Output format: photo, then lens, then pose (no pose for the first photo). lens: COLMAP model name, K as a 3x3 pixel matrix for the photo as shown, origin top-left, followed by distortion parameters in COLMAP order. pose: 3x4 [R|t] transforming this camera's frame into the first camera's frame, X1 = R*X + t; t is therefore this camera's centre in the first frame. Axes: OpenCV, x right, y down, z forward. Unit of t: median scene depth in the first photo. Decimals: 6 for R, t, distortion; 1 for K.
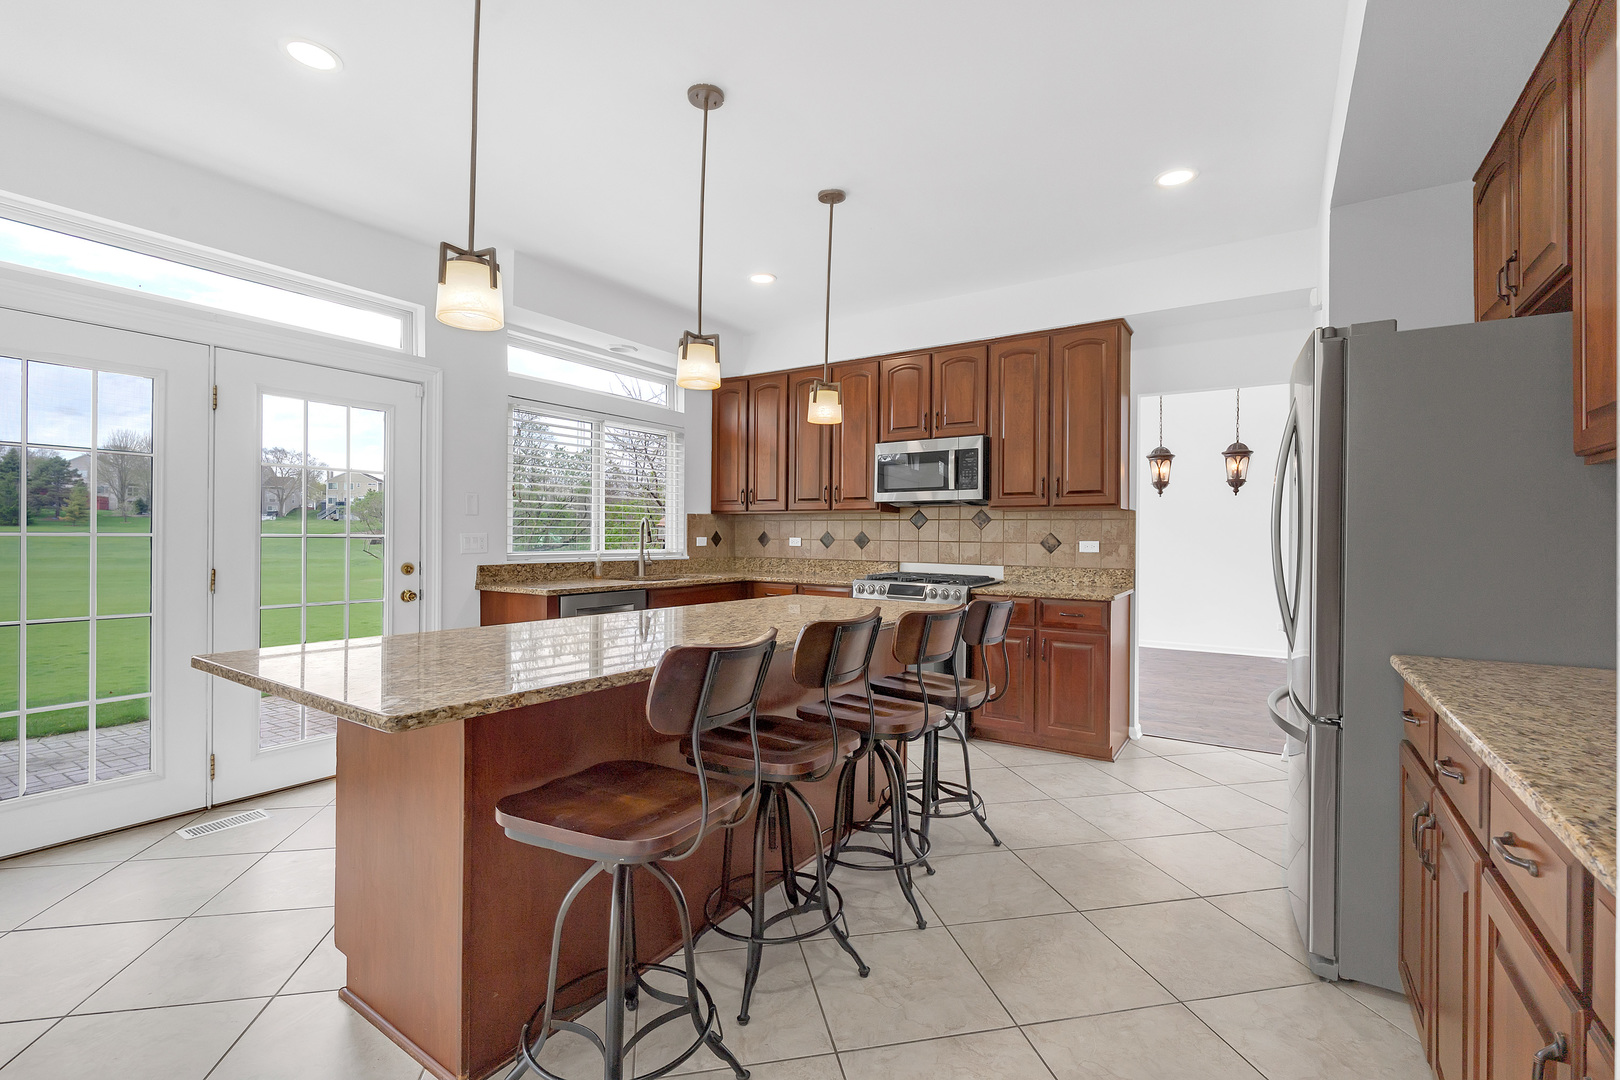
lens RADIAL K [[712.2, 0, 801.3], [0, 712.2, 541.6], [0, 0, 1]] dist [0.004000, 0.000466]
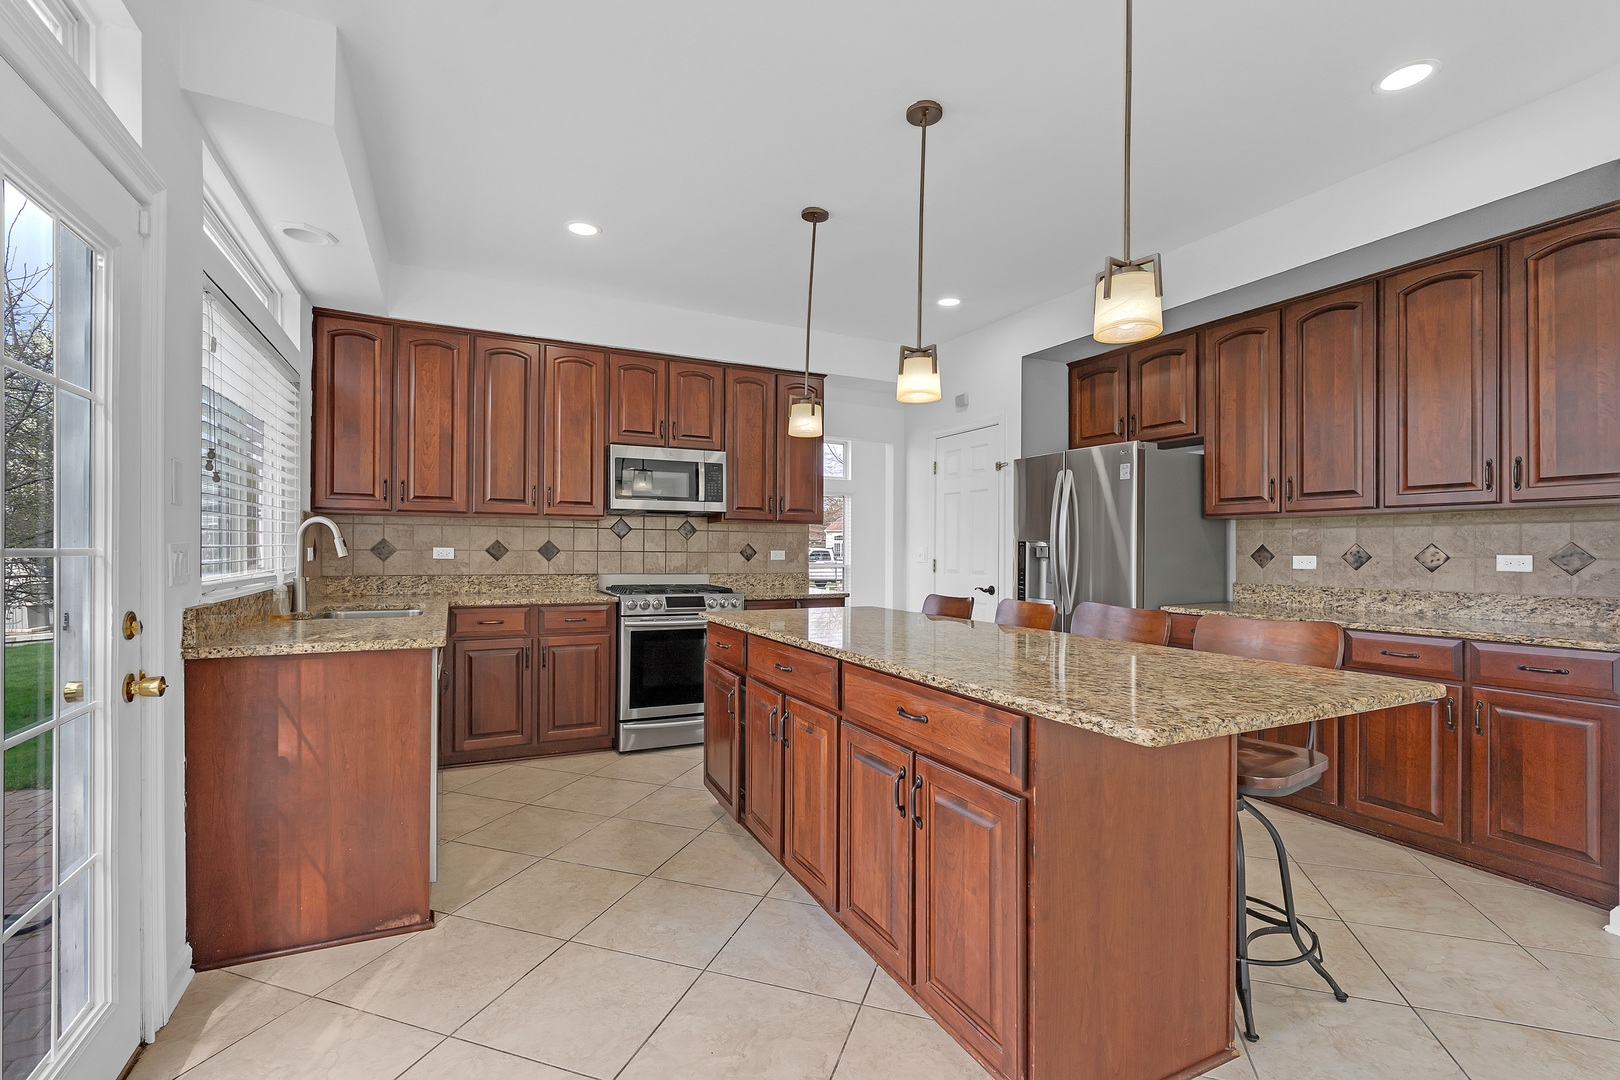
lens RADIAL K [[712.2, 0, 802.1], [0, 712.2, 543.3], [0, 0, 1]] dist [0.004000, 0.000466]
pose [[0.509637, 0.002865, 0.860384, -0.576187], [0.002871, 0.999983, -0.005030, -0.006507], [-0.860384, 0.005034, 0.509621, 0.344542]]
